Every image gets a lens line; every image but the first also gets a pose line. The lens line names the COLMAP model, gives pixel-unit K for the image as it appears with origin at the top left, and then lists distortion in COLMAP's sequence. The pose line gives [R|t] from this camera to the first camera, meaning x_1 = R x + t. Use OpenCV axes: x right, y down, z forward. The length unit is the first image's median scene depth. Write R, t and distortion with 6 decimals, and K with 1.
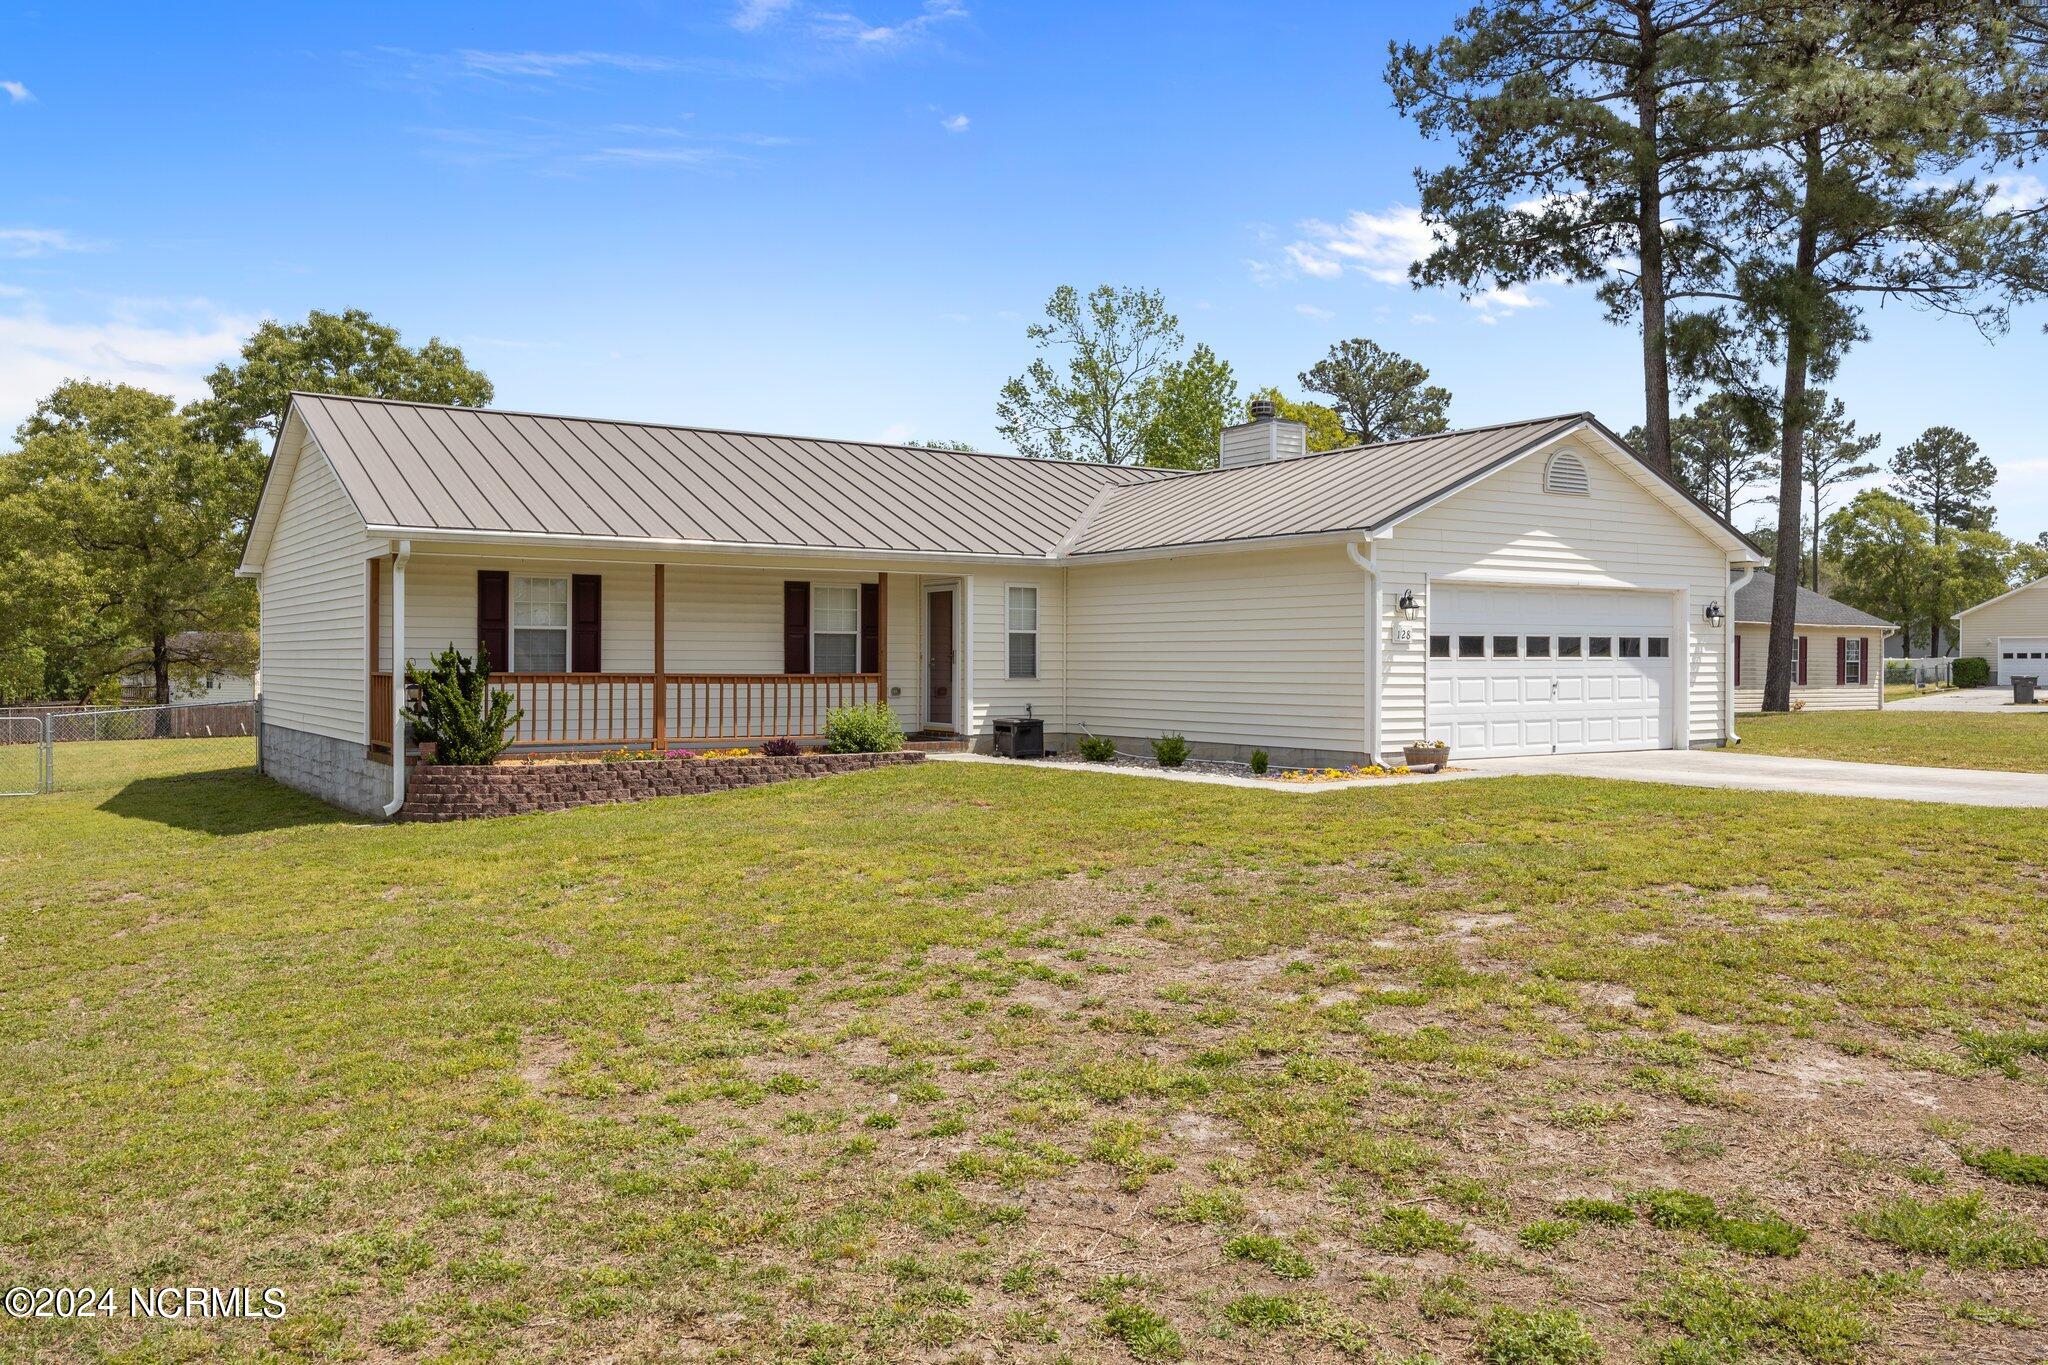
lens RADIAL K [[1604.8, 0, 1024.0], [0, 1604.8, 682.5], [0, 0, 1]] dist [0.001272, 0.001807]
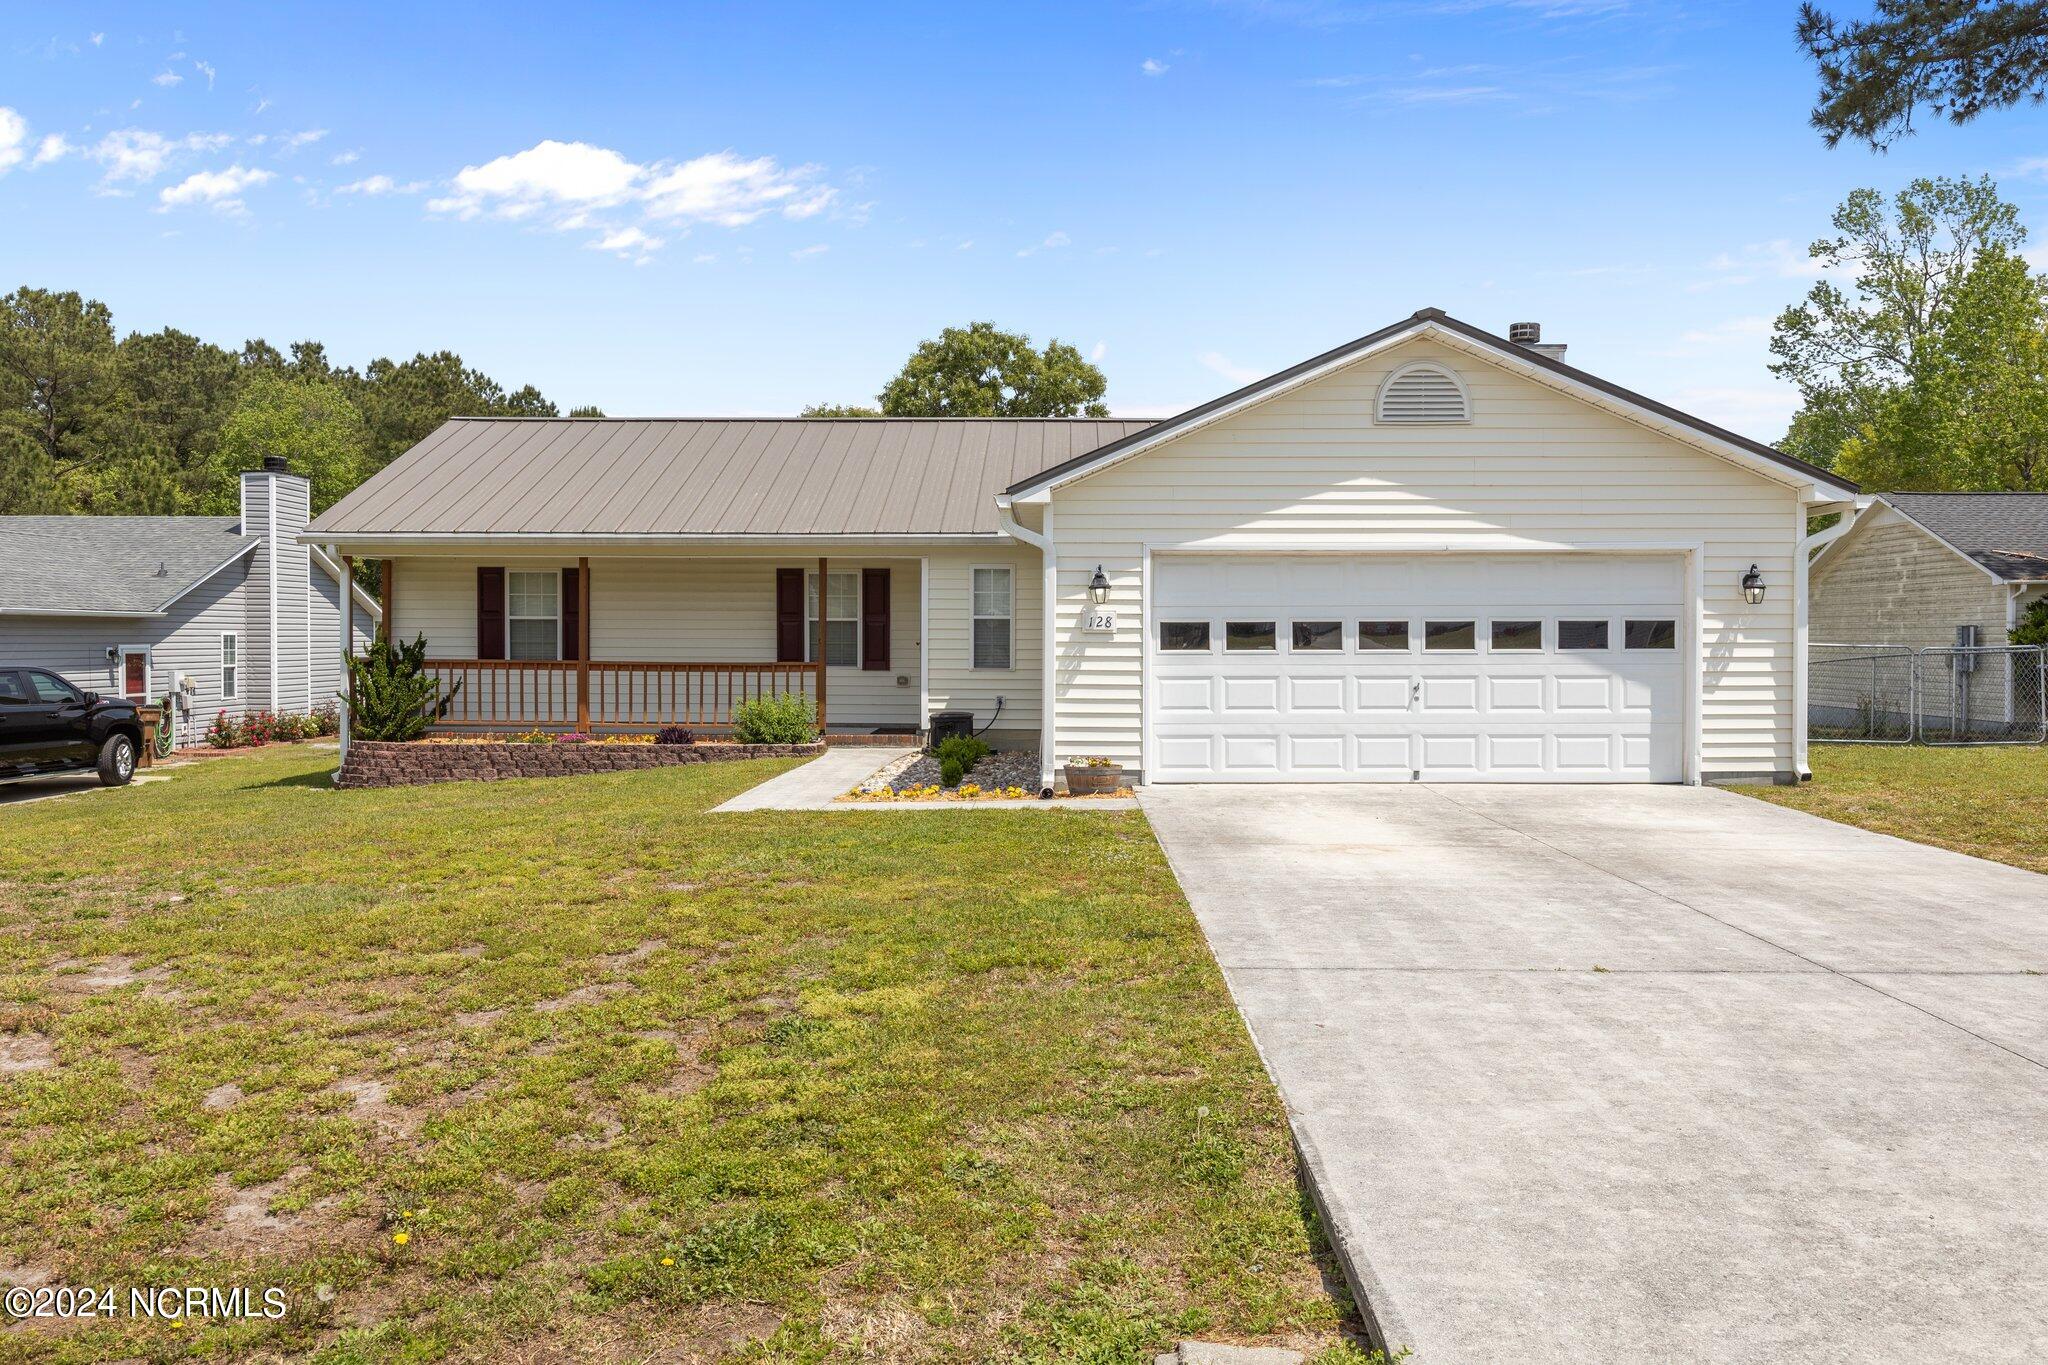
lens RADIAL K [[1587.6, 0, 1024.0], [0, 1587.6, 682.5], [0, 0, 1]] dist [-0.021510, 0.002385]
pose [[0.814178, 0.016674, -0.580375, 0.566668], [-0.006871, 0.999794, 0.019085, -0.012469], [0.580574, -0.011551, 0.814125, 0.291394]]
